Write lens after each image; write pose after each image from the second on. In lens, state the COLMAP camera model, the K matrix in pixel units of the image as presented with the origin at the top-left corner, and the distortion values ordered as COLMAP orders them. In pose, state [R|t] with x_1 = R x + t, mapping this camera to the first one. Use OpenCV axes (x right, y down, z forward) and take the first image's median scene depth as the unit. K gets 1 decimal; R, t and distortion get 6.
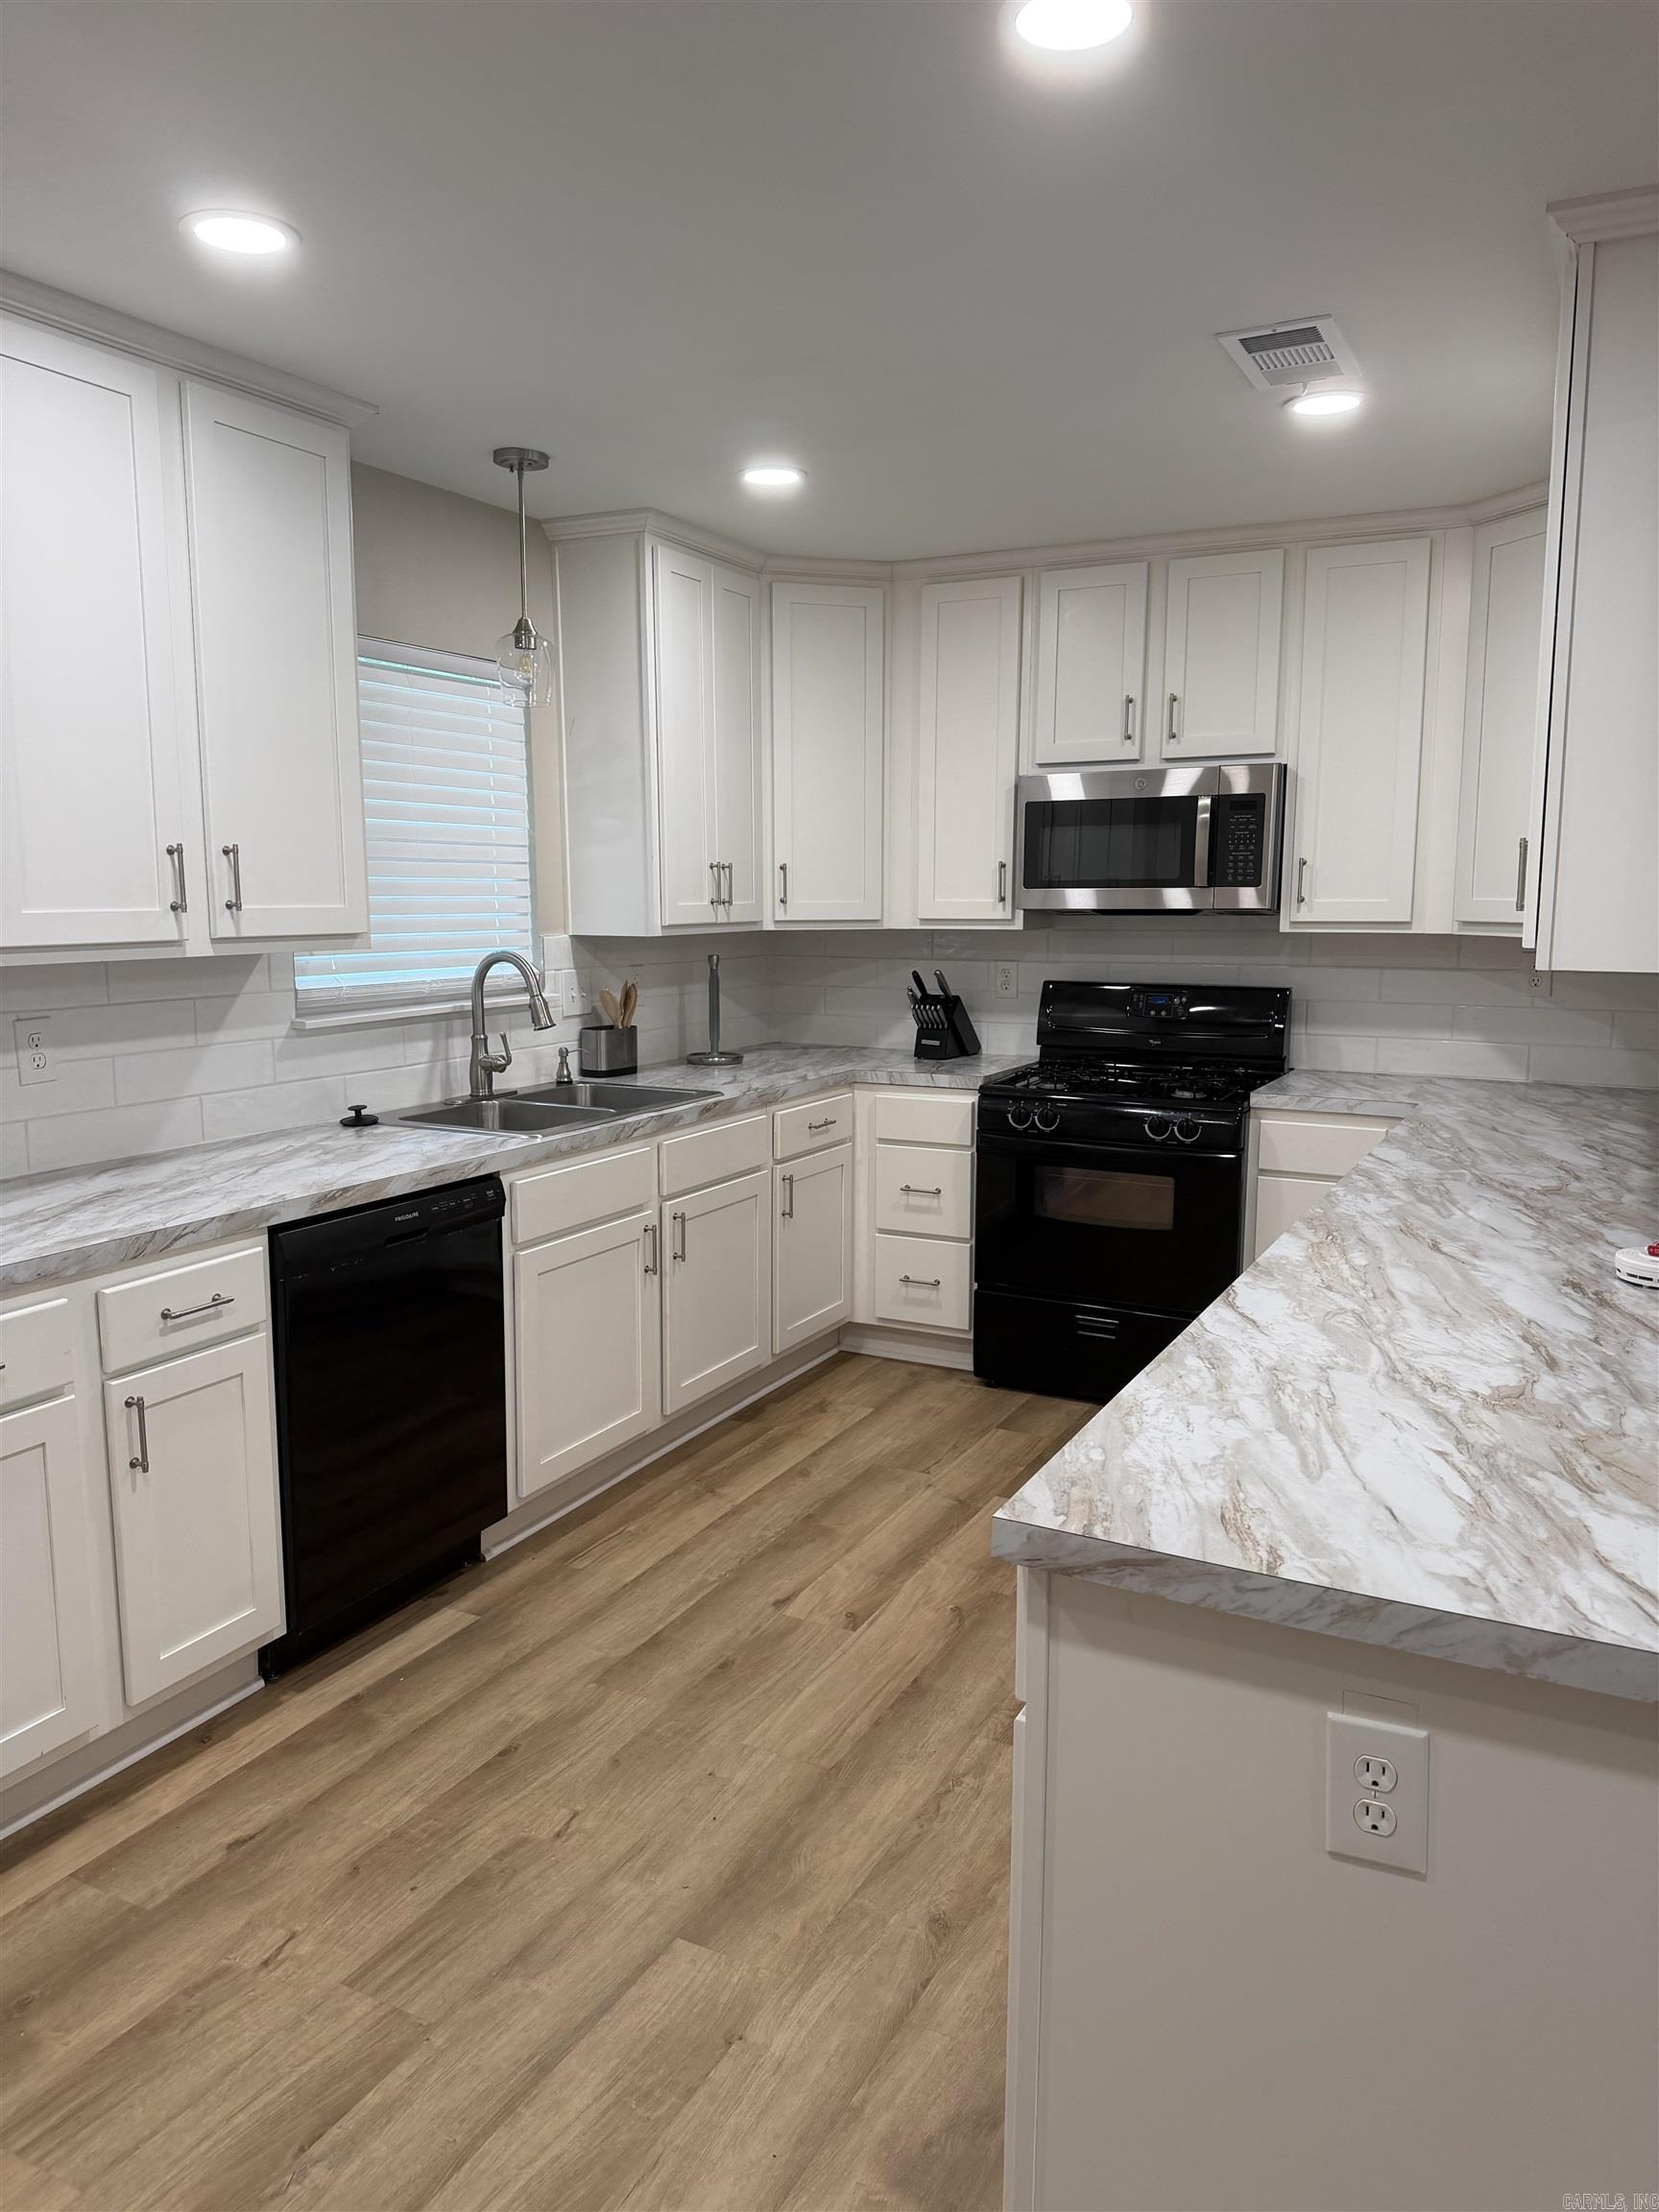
lens RADIAL K [[1563.5, 0, 825.9], [0, 1563.5, 1111.2], [0, 0, 1]] dist [0.074406, -0.094059]
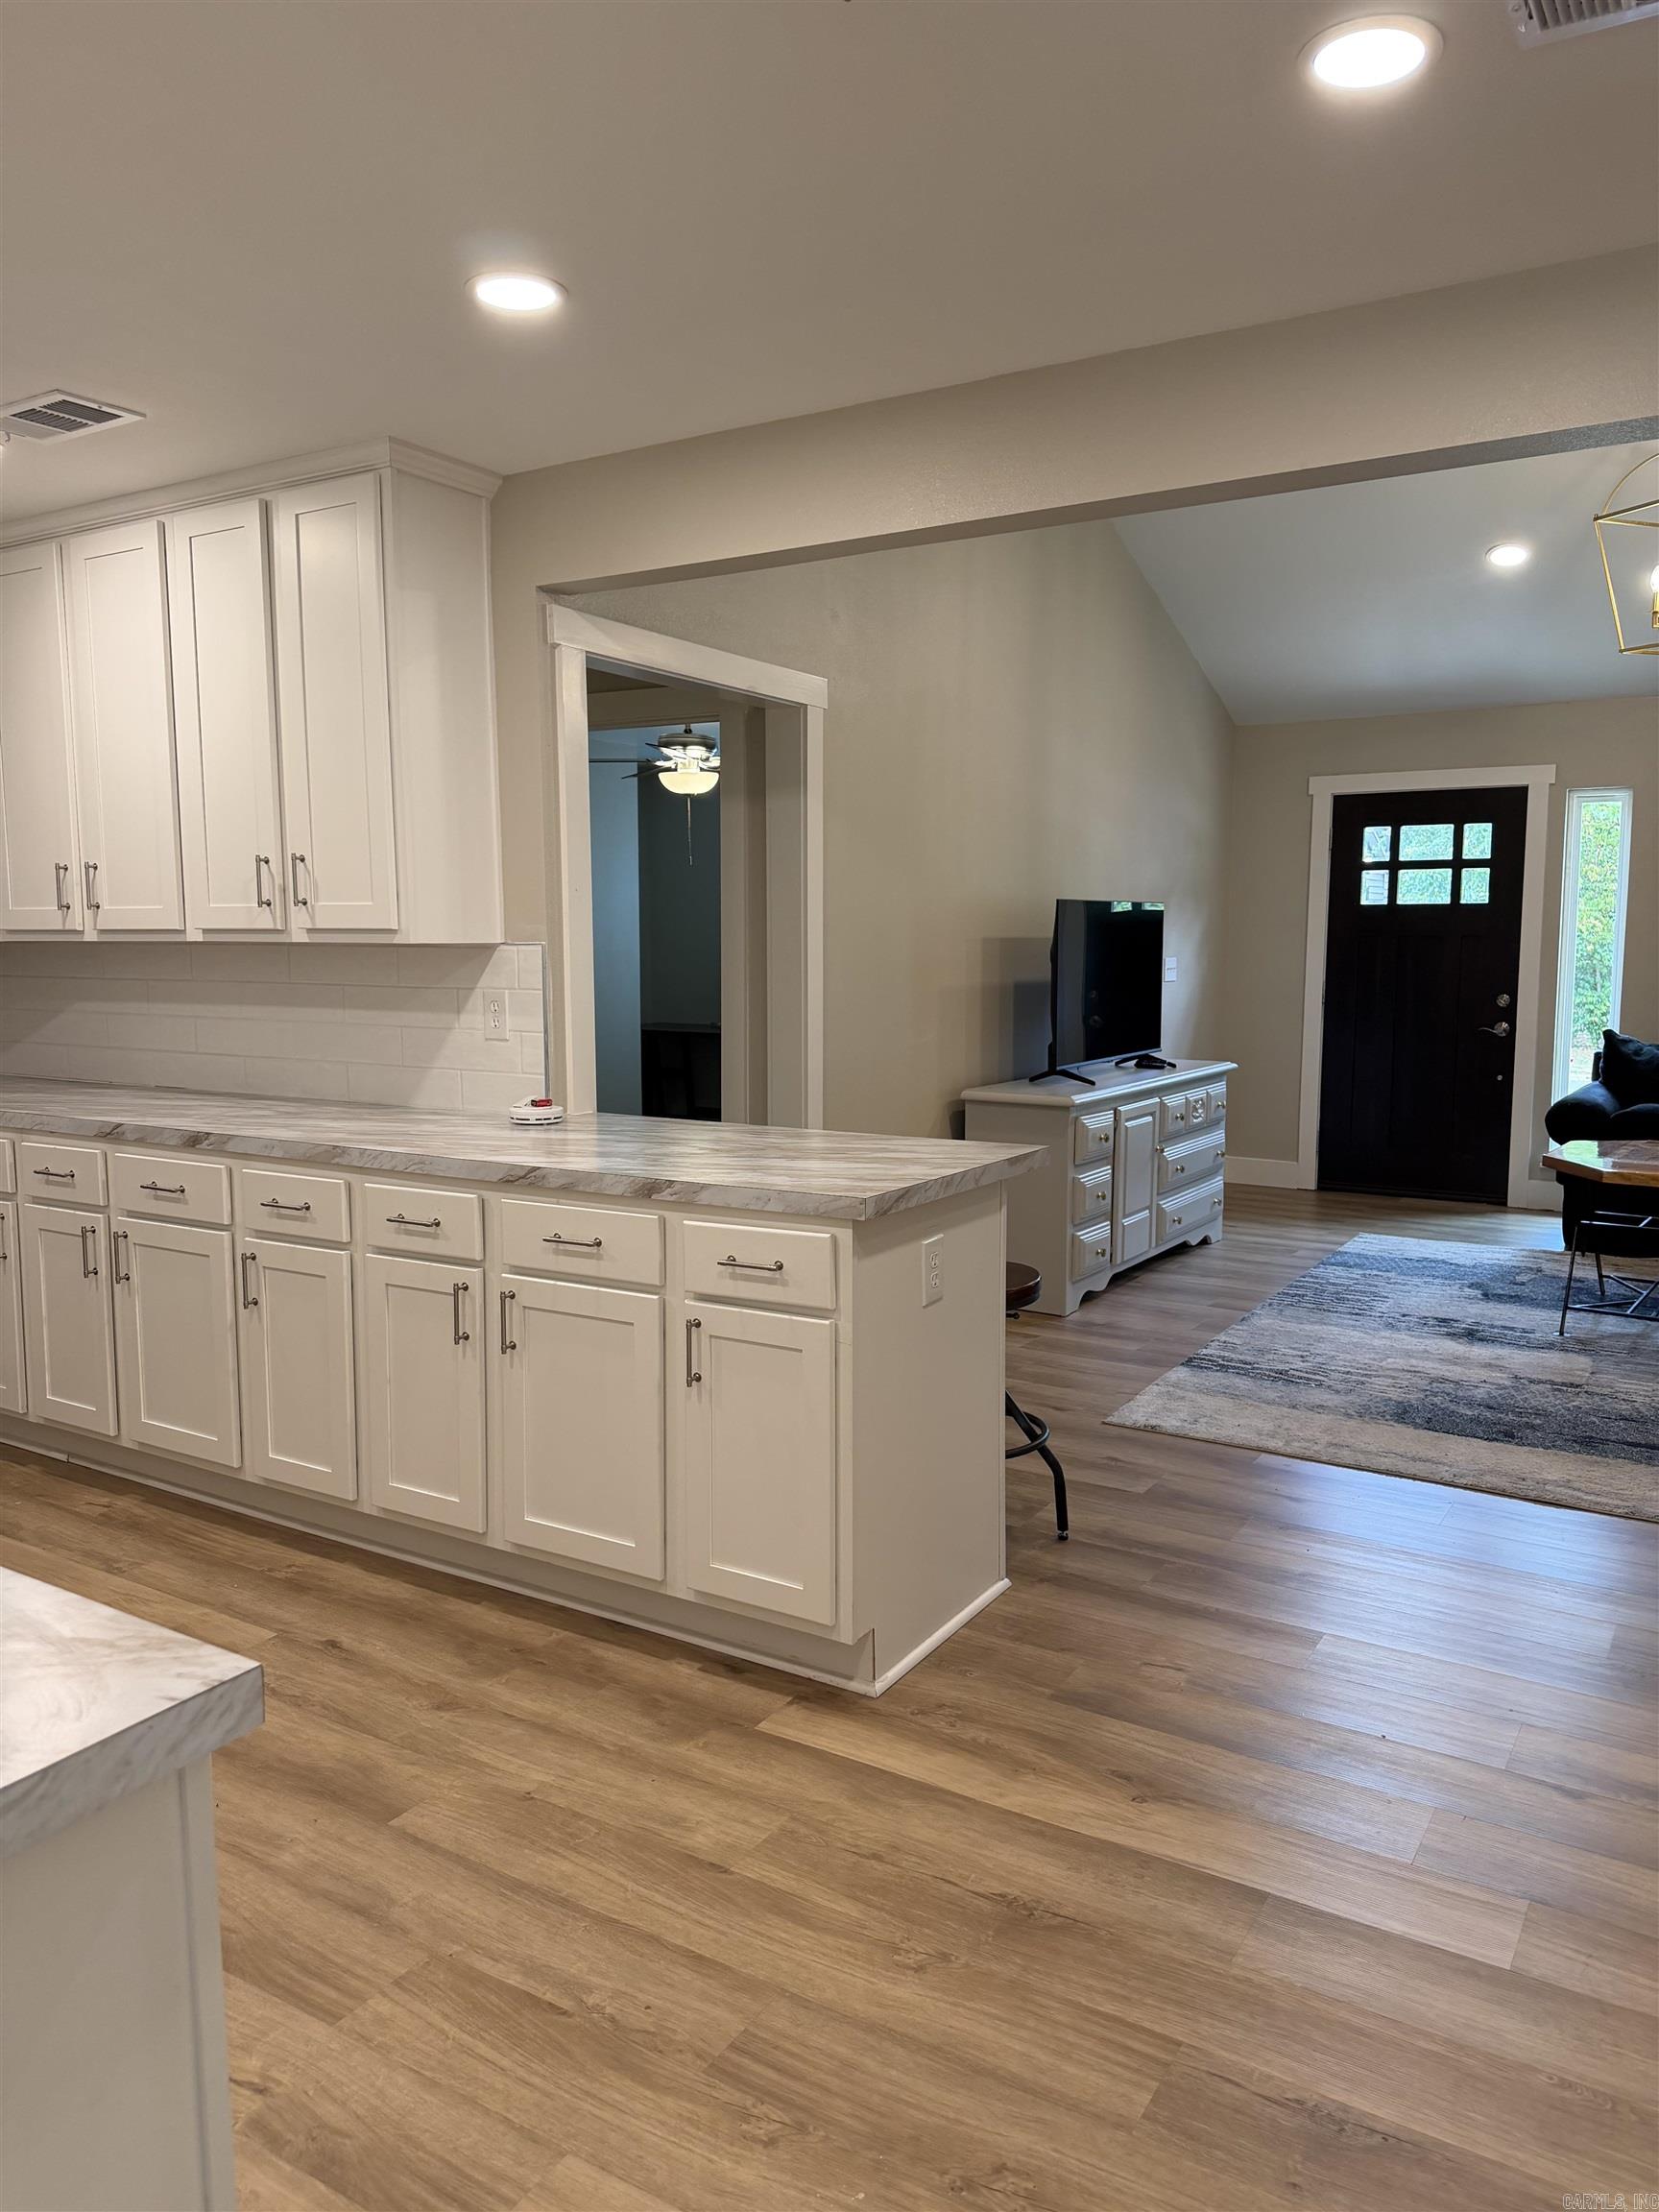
lens RADIAL K [[1563.5, 0, 821.7], [0, 1563.5, 1104.2], [0, 0, 1]] dist [0.074406, -0.094059]
pose [[0.081191, -0.110976, 0.990501, -0.879770], [0.146670, 0.984293, 0.098258, -0.024017], [-0.985848, 0.137300, 0.096192, 0.426439]]
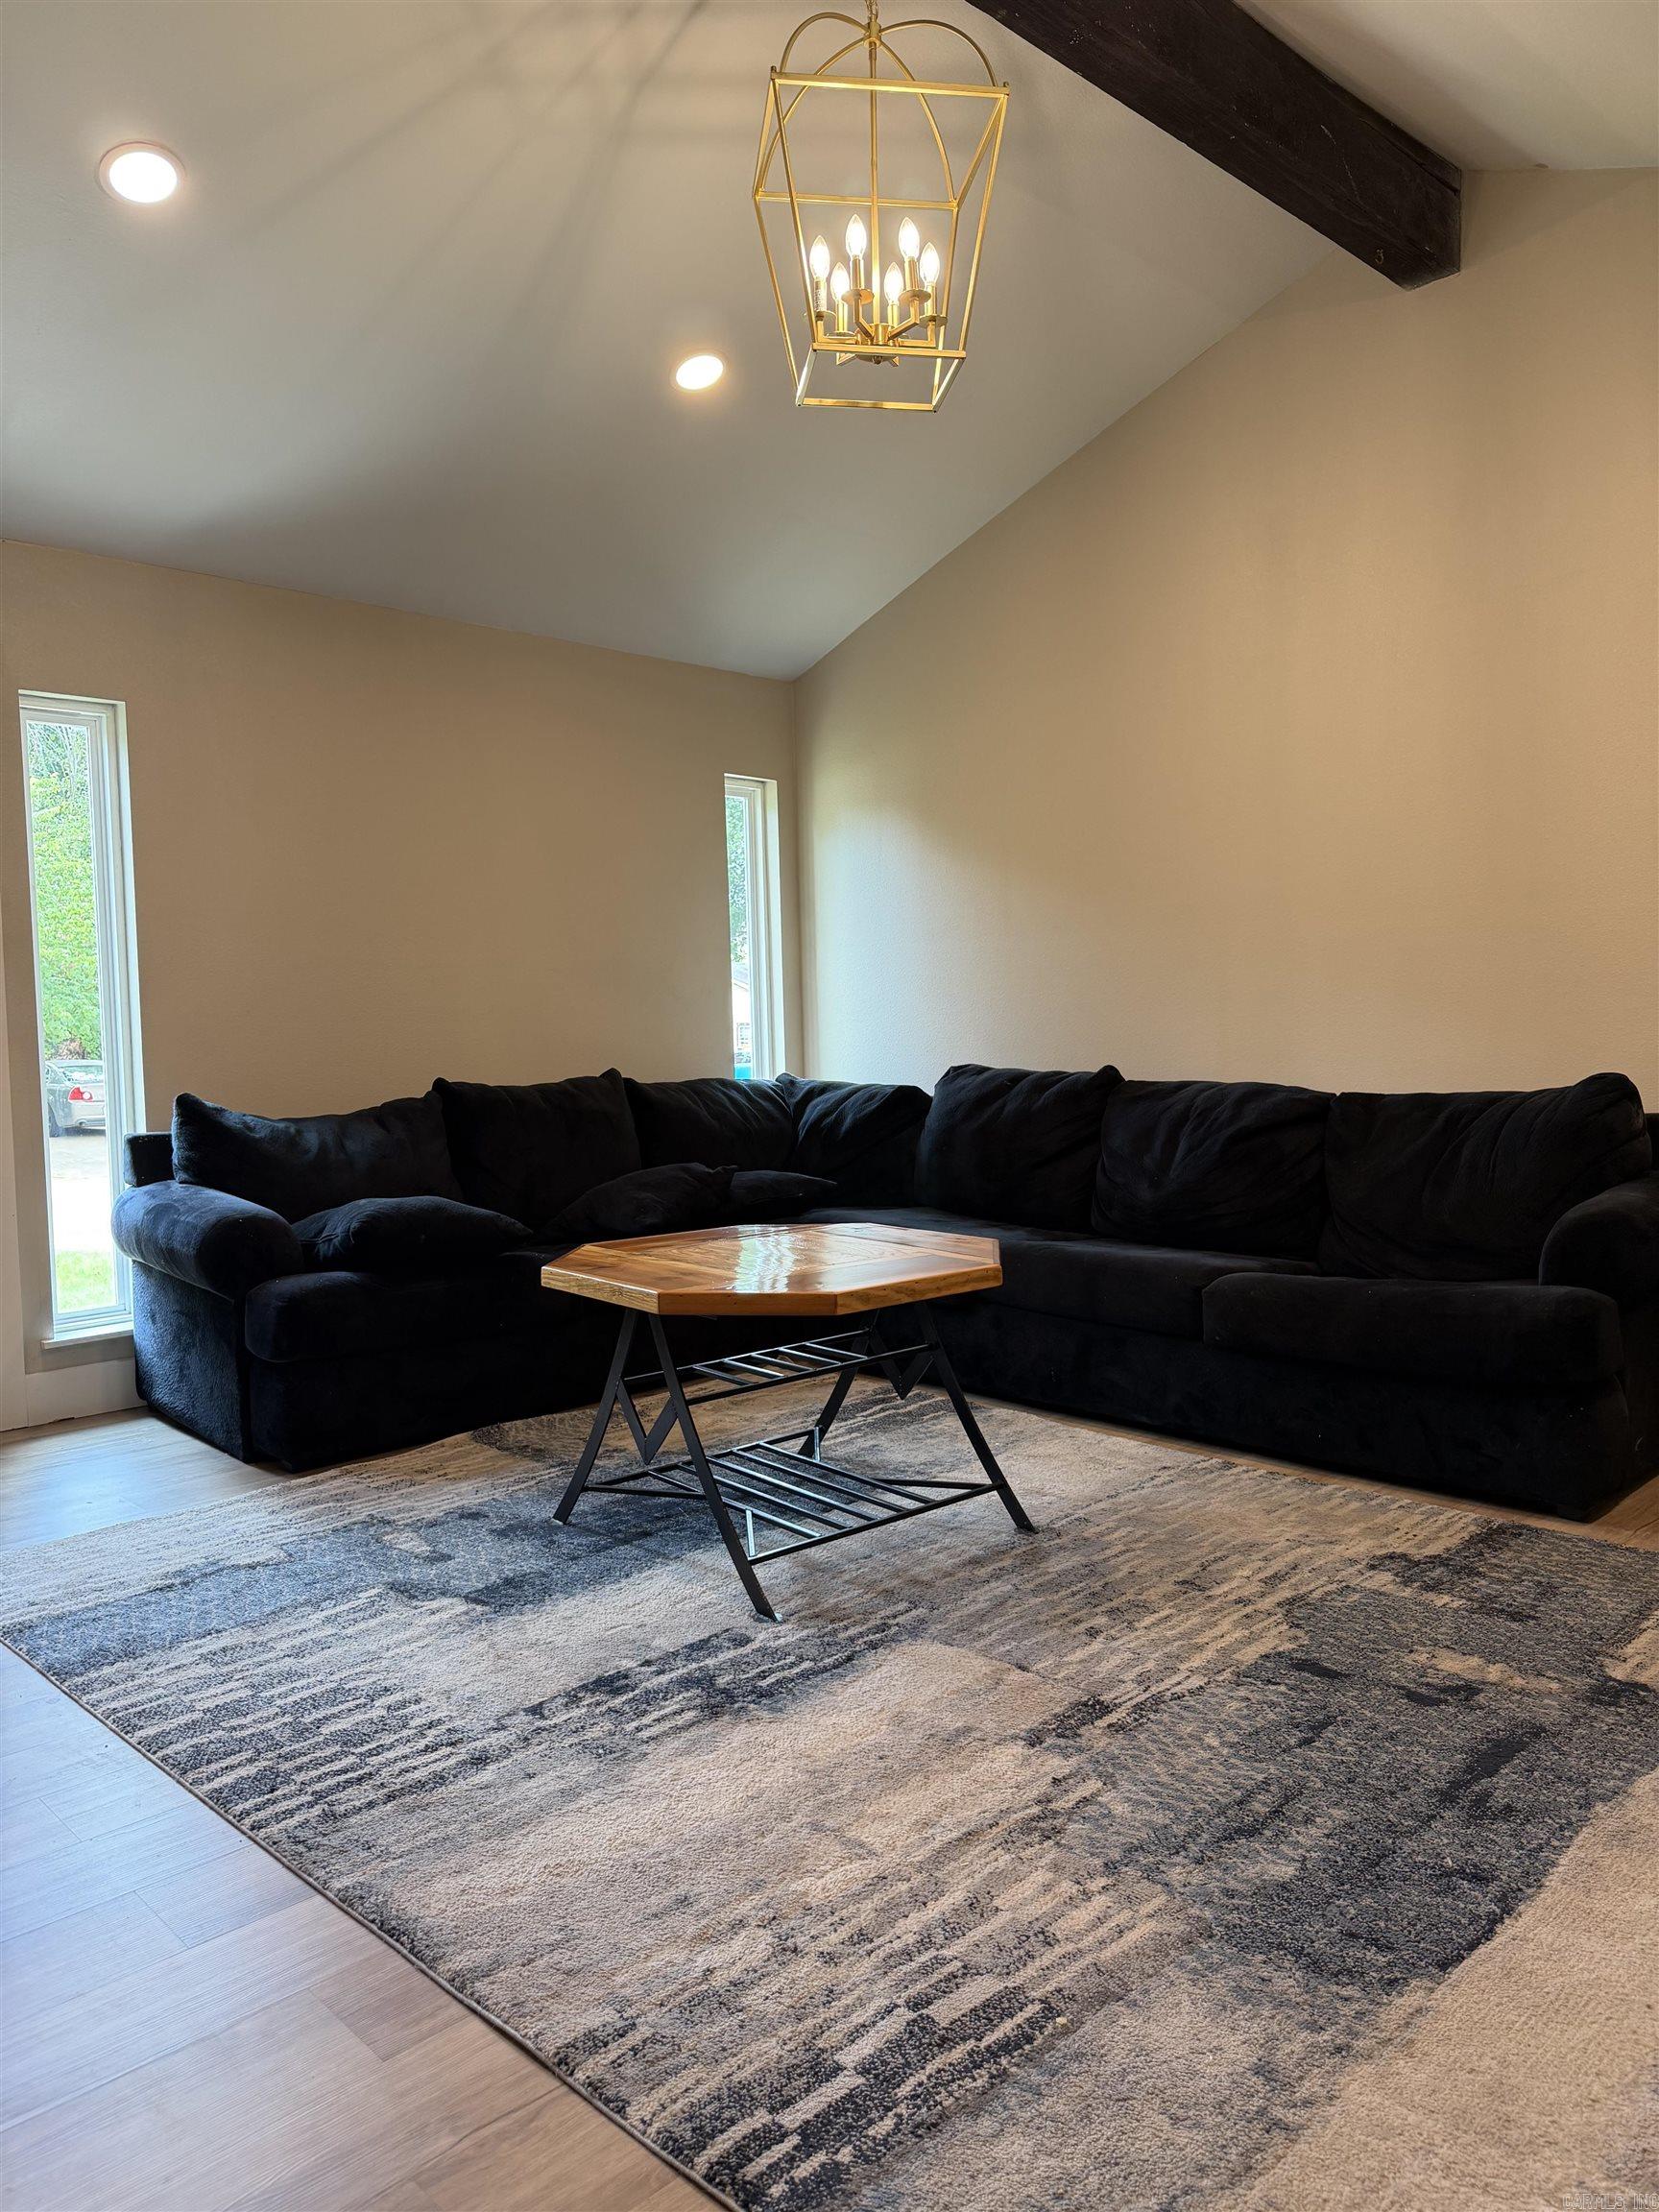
lens RADIAL K [[1563.5, 0, 831.6], [0, 1563.5, 1094.7], [0, 0, 1]] dist [0.074406, -0.094059]
pose [[-0.949350, 0.004722, 0.314186, 0.682166], [0.067594, 0.979547, 0.189521, 0.044587], [-0.306865, 0.201159, -0.930252, 0.632888]]
